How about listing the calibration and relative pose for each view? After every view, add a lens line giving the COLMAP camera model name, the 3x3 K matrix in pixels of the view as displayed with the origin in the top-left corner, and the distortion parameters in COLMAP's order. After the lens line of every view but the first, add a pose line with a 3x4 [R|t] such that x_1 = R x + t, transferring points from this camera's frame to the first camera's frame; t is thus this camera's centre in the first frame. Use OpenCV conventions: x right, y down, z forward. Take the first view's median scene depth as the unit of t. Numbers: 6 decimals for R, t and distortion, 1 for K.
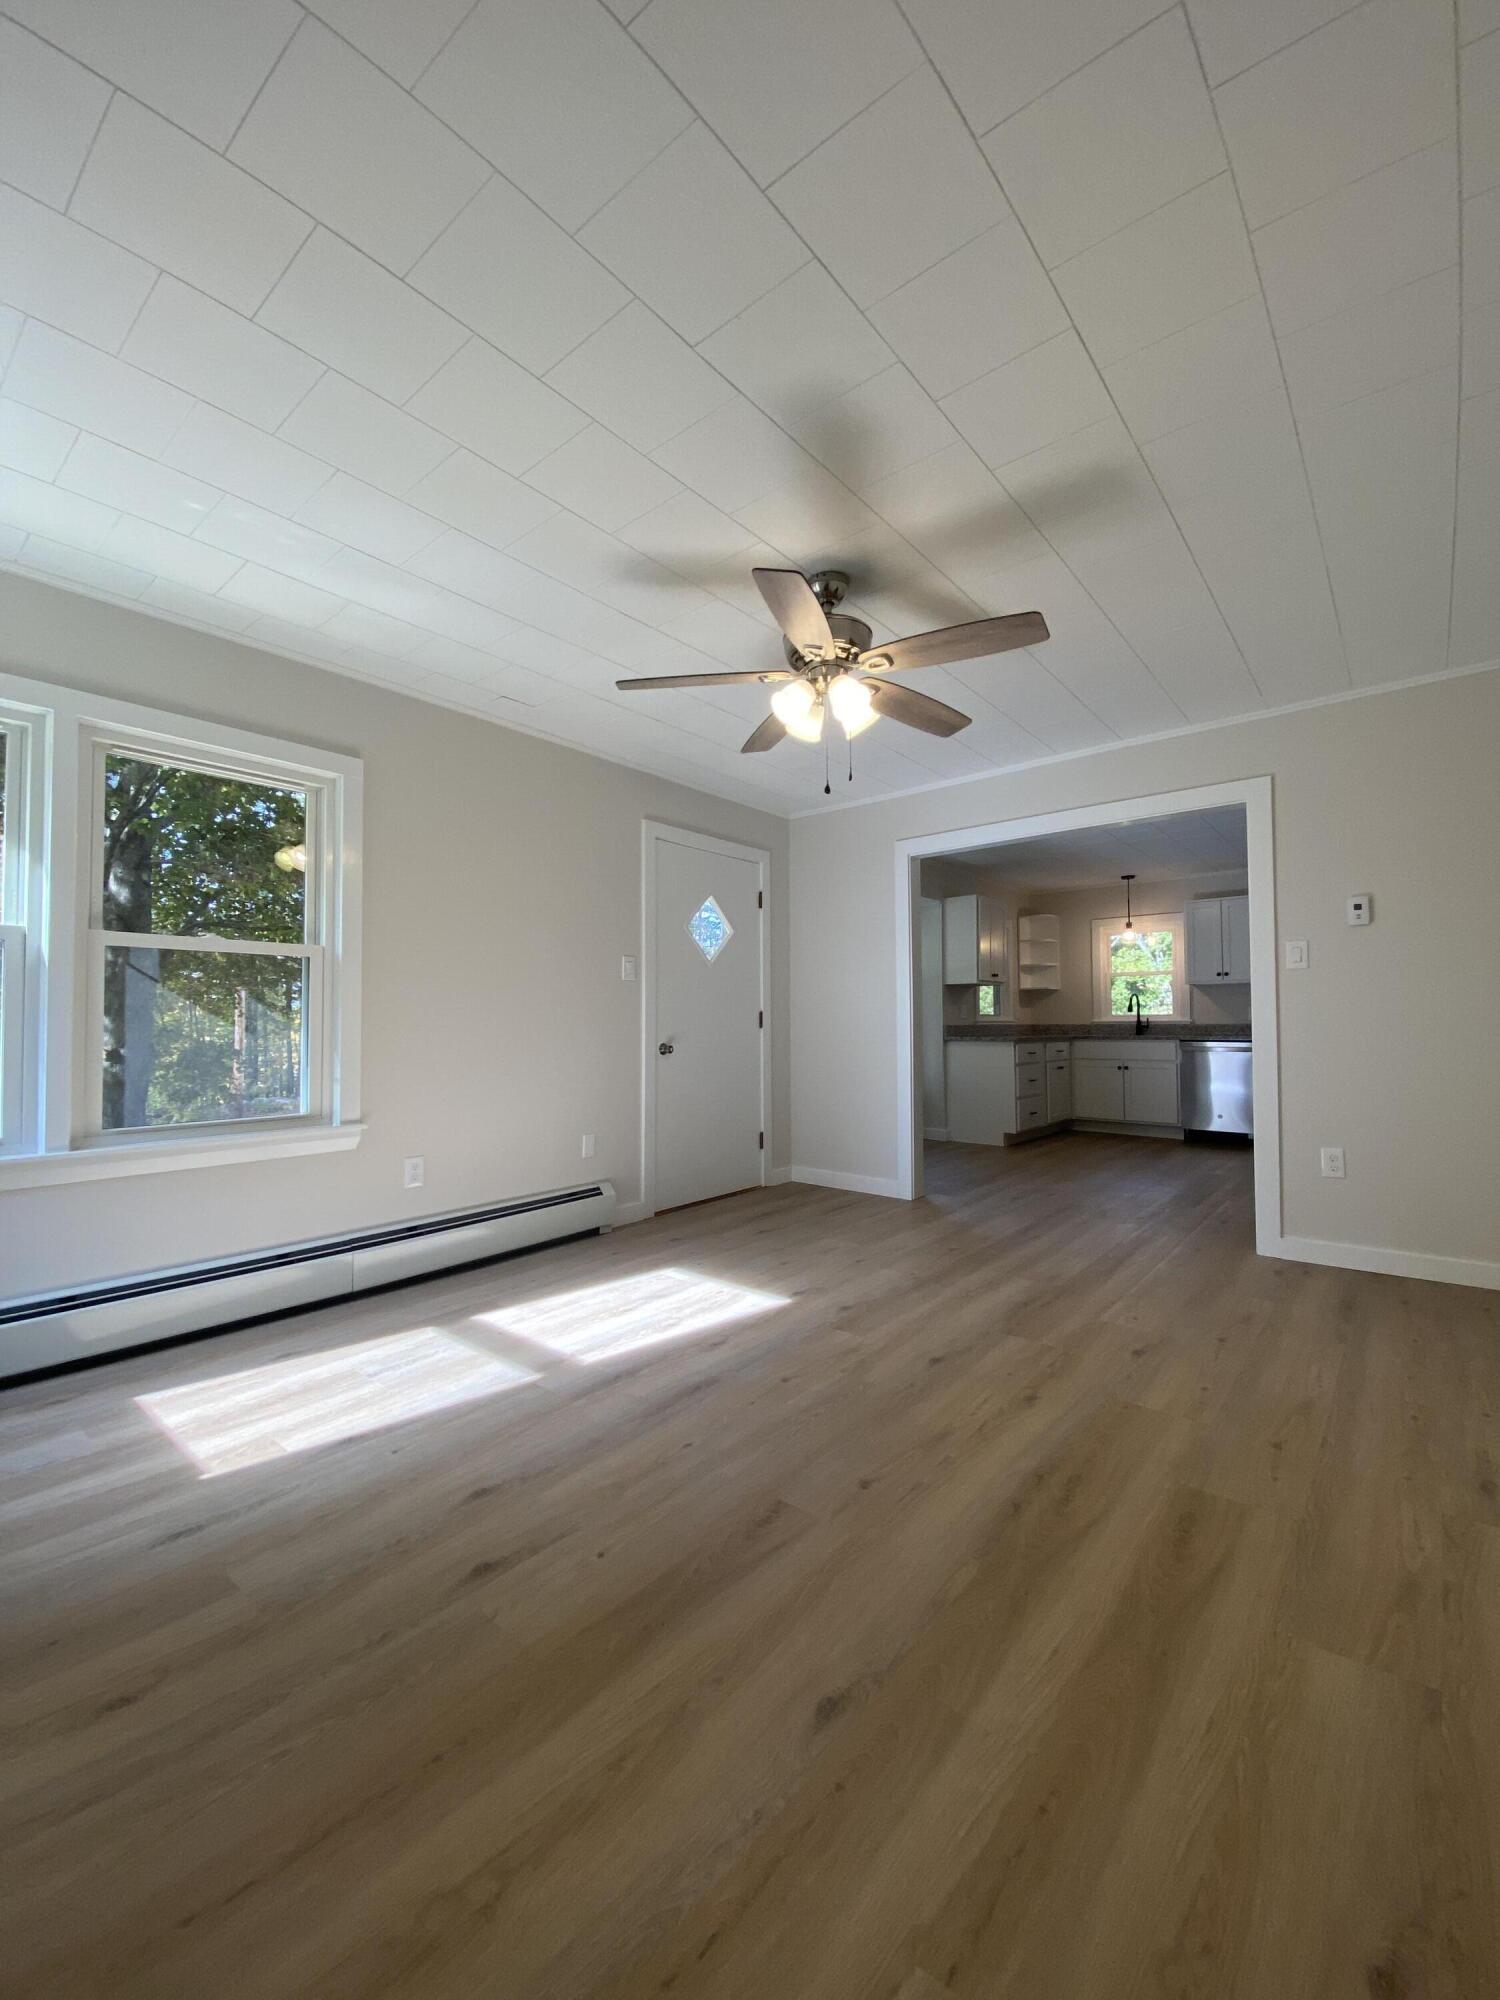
lens RADIAL K [[808.8, 0, 750.0], [0, 808.8, 1000.0], [0, 0, 1]] dist [0.001579, 0.000139]
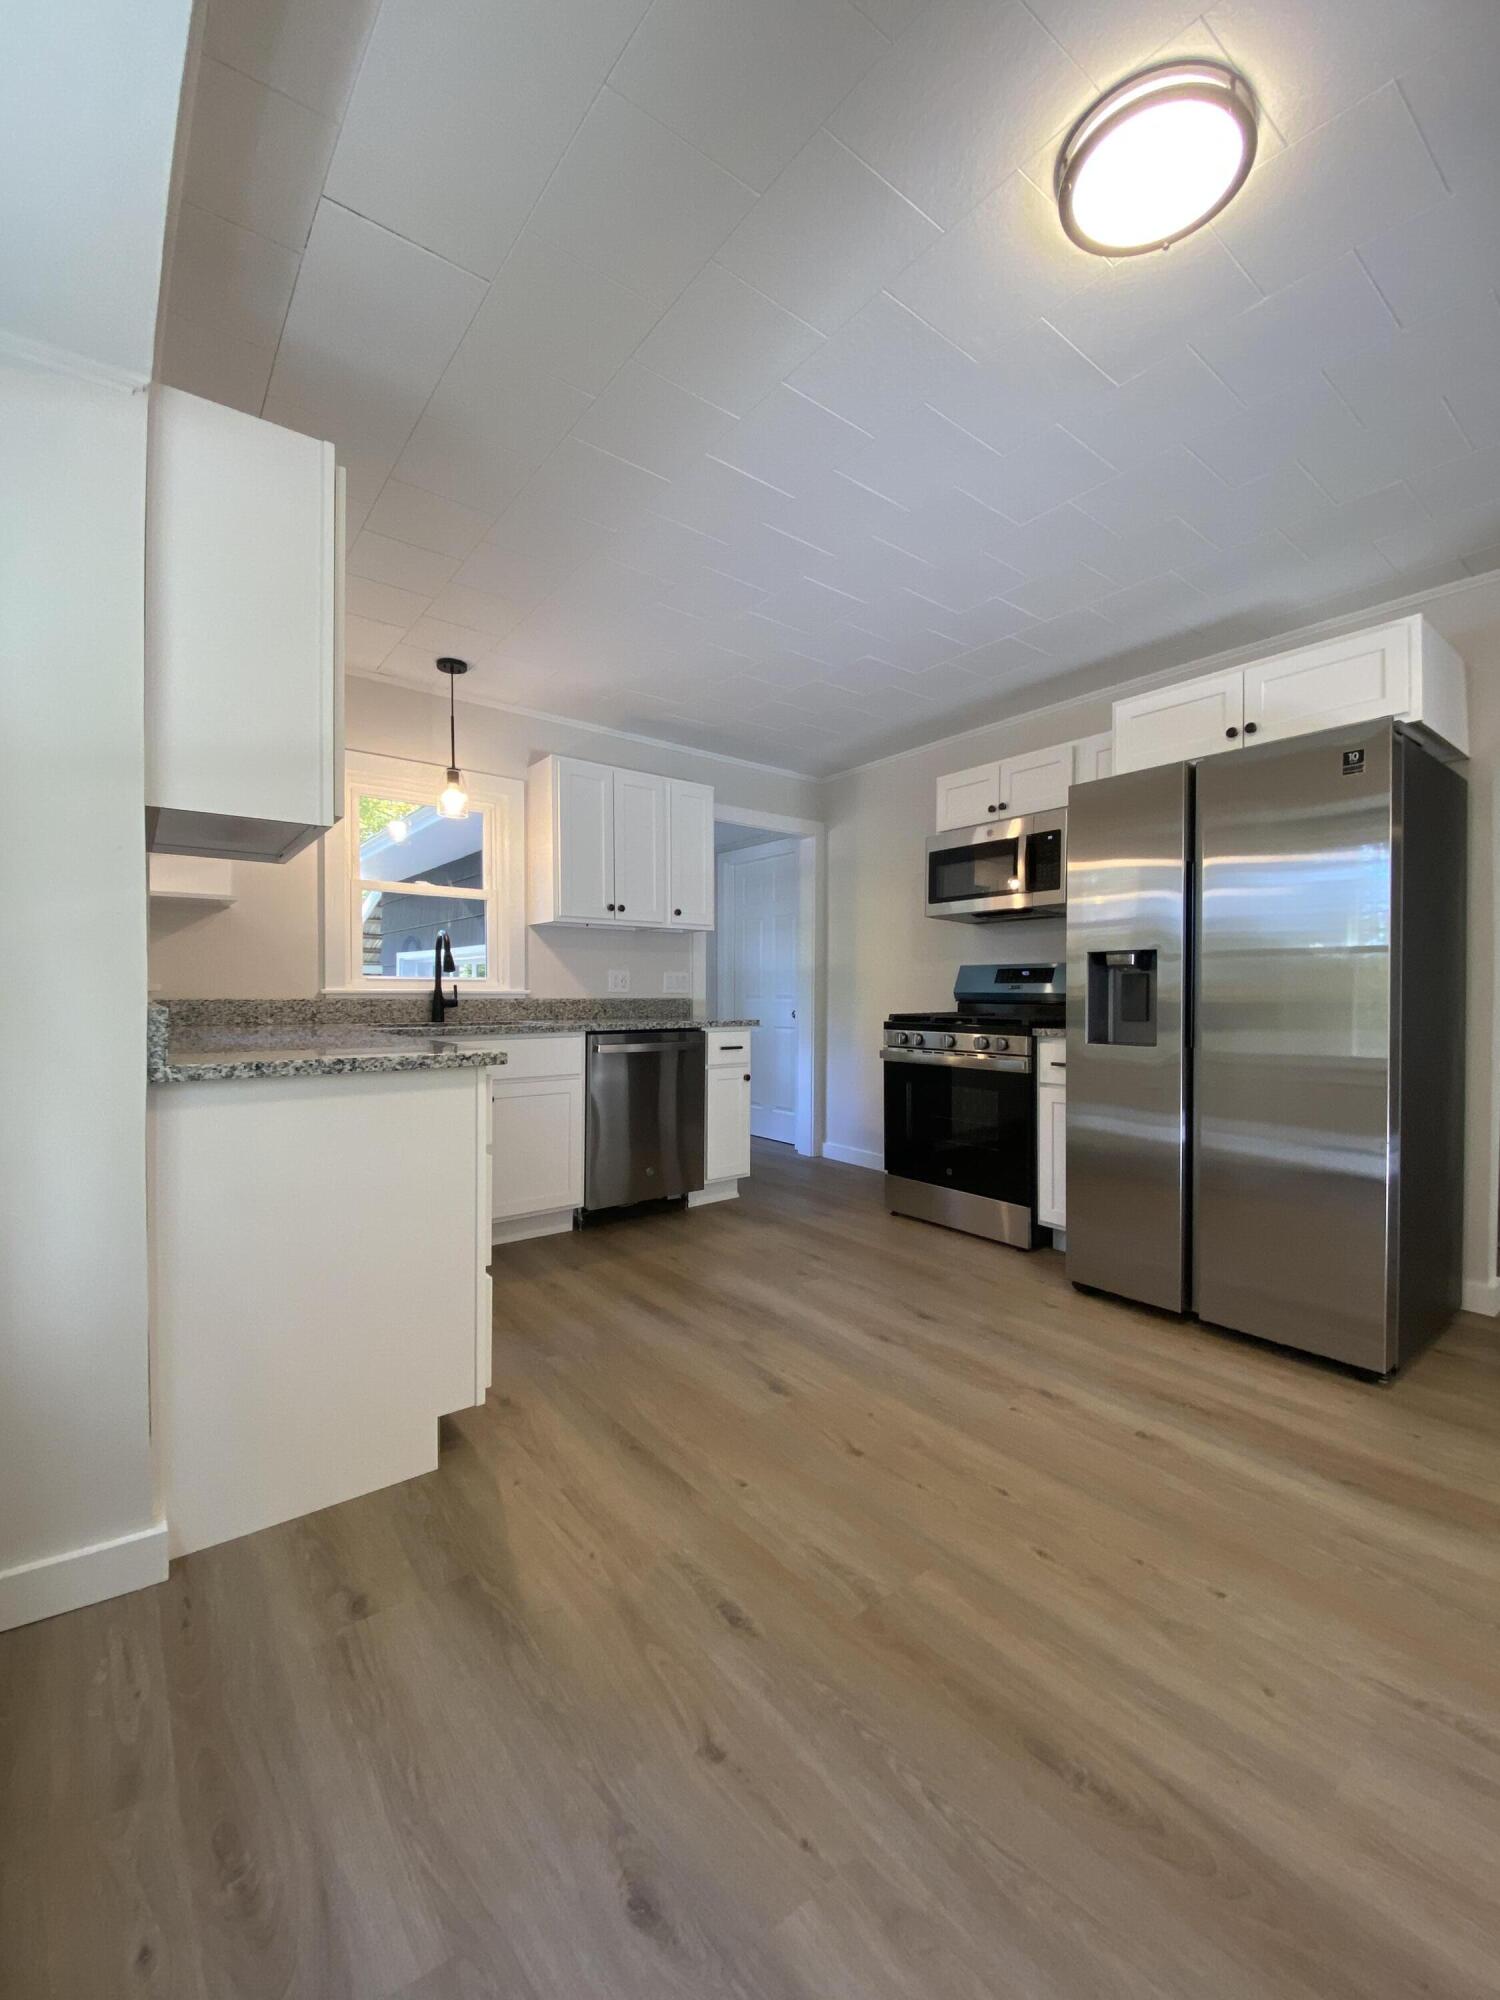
lens RADIAL K [[808.8, 0, 750.0], [0, 808.8, 1000.0], [0, 0, 1]] dist [0.001579, 0.000139]
pose [[0.189967, -0.004443, 0.981780, 0.063980], [-0.034136, 0.999355, 0.011128, 0.018704], [-0.981197, -0.035628, 0.189693, 0.730385]]
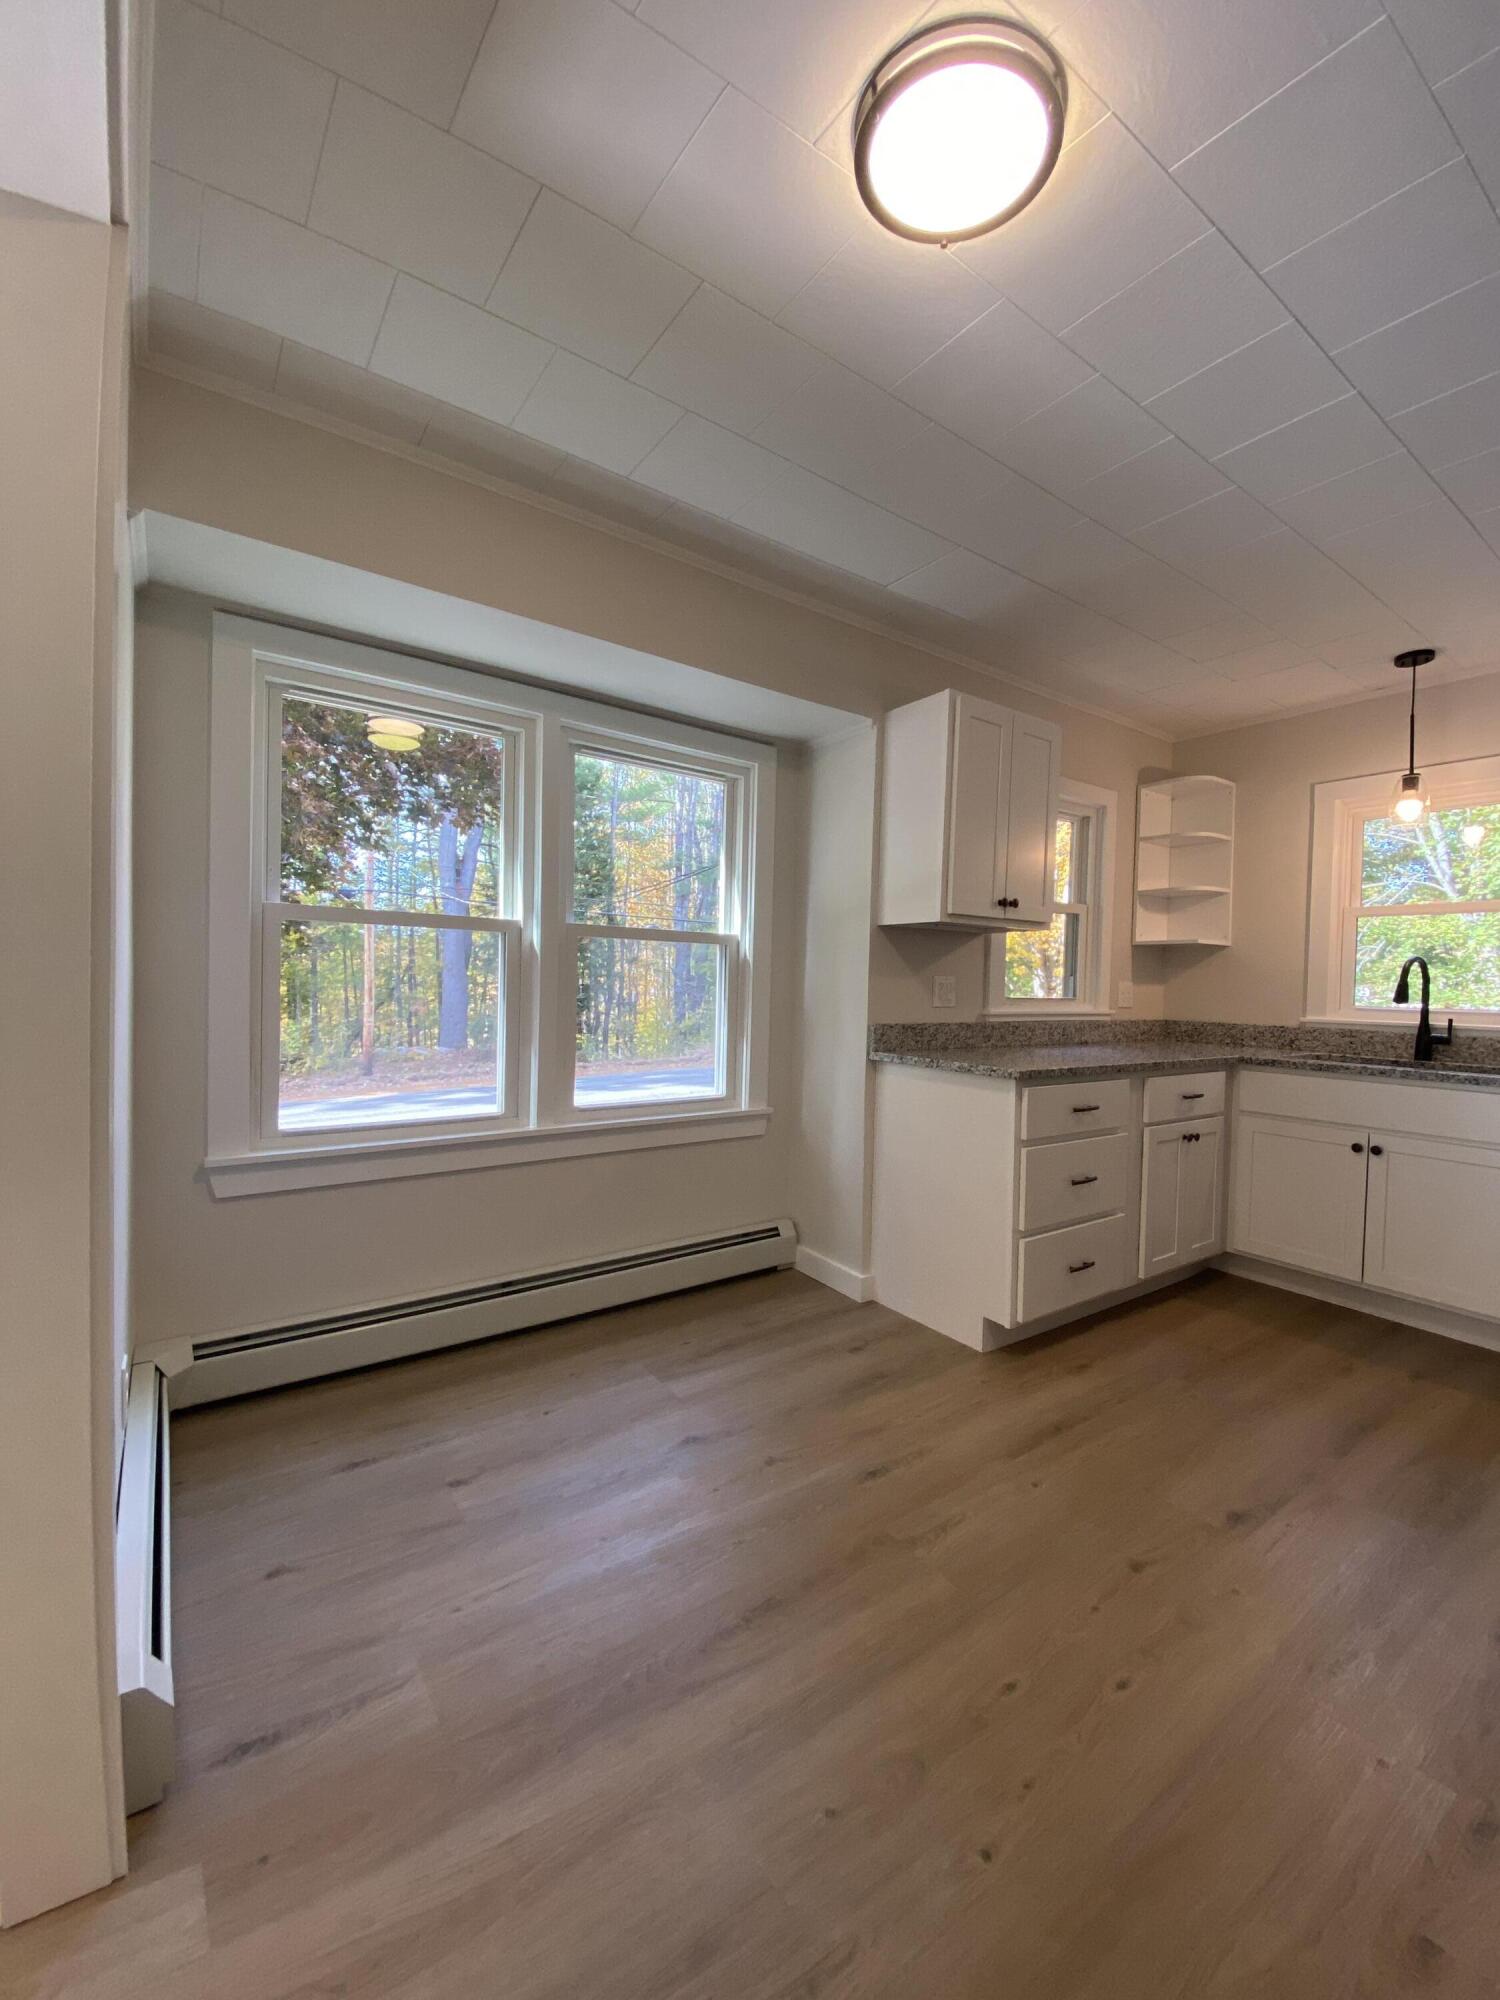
lens RADIAL K [[854.3, 0, 774.3], [0, 854.3, 994.0], [0, 0, 1]] dist [0.014301, -0.000075]
pose [[0.975192, 0.031888, -0.219054, 0.256080], [-0.021658, 0.998567, 0.048945, -0.004245], [0.220300, -0.042986, 0.974484, 0.507400]]
